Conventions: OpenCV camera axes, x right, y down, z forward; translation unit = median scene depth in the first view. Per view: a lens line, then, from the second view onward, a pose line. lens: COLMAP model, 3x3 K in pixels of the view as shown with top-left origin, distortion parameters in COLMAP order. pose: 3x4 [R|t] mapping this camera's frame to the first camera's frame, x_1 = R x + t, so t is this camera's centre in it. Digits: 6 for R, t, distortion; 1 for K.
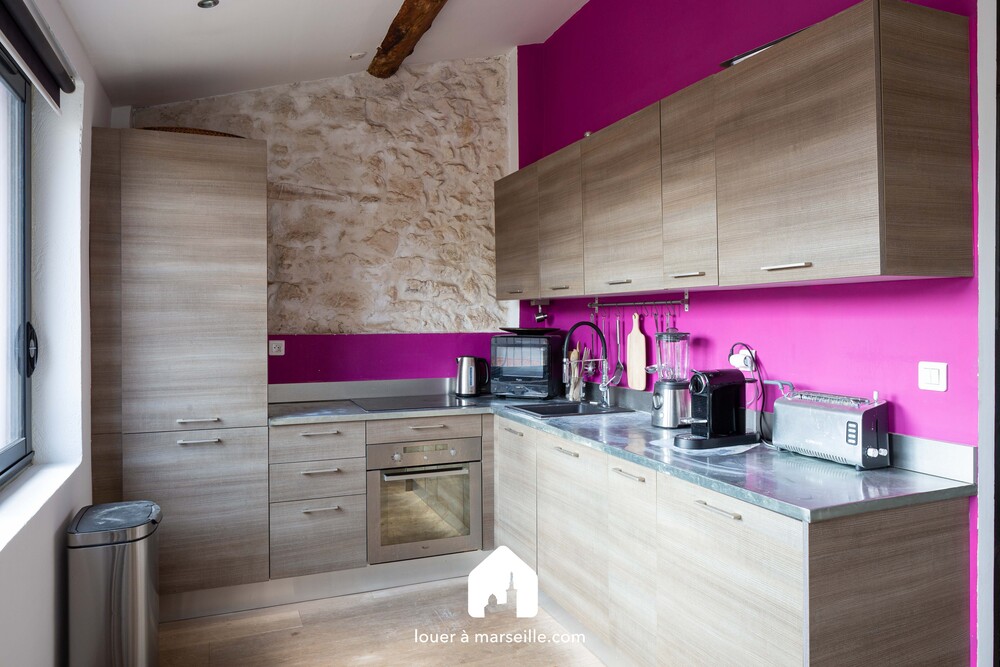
lens RADIAL K [[691.0, 0, 501.3], [0, 691.0, 317.5], [0, 0, 1]] dist [-0.005025, -0.001070]
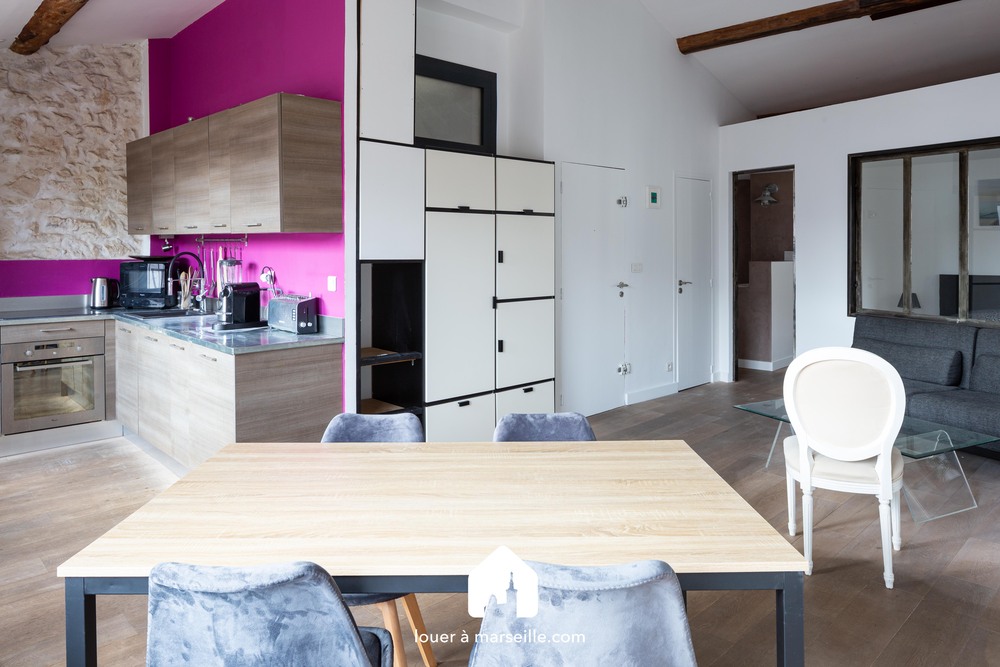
lens RADIAL K [[688.5, 0, 498.9], [0, 688.5, 253.5], [0, 0, 1]] dist [-0.004408, -0.000673]
pose [[0.931821, 0.005732, 0.362874, 0.176670], [-0.011192, 0.999854, 0.012948, -0.013932], [-0.362746, -0.016126, 0.931748, -0.466203]]
